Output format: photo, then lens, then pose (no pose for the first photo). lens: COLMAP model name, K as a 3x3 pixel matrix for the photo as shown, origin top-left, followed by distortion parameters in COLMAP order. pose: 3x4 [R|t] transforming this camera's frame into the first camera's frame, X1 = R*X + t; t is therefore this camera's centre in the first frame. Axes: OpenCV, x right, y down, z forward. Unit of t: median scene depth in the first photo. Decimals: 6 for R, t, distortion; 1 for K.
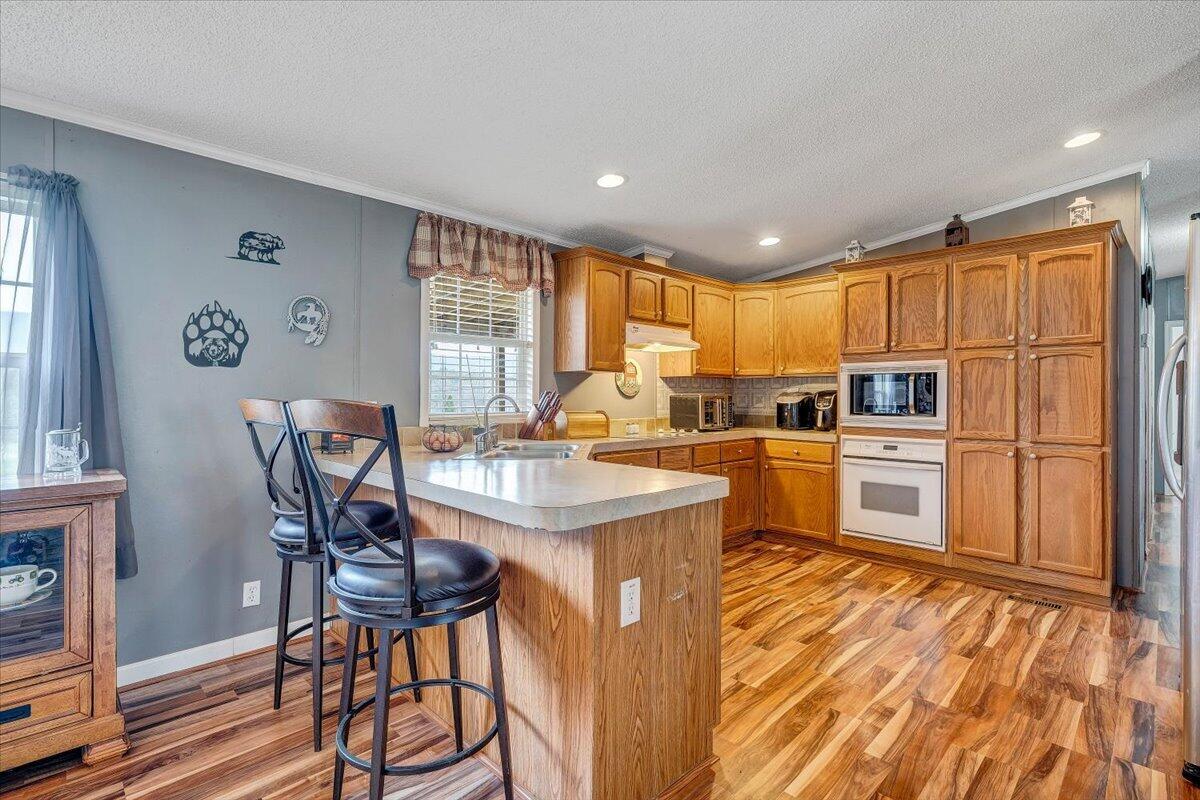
lens RADIAL K [[555.1, 0, 598.1], [0, 555.1, 395.4], [0, 0, 1]] dist [-0.000535, -0.000334]
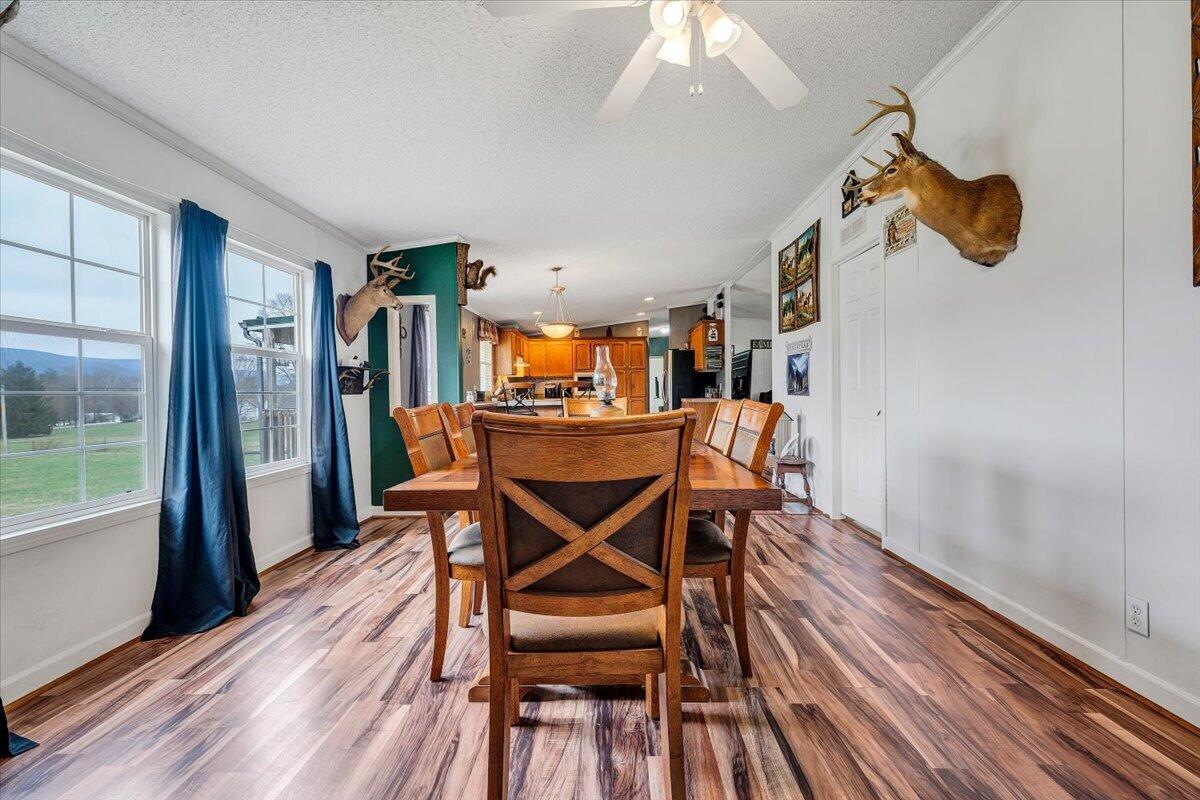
lens RADIAL K [[555.1, 0, 598.1], [0, 555.1, 395.4], [0, 0, 1]] dist [-0.000535, -0.000334]
pose [[0.724611, -0.013414, 0.689028, -1.245787], [0.014894, 0.999882, 0.003803, 0.041025], [-0.688997, 0.007507, 0.724725, -0.971459]]
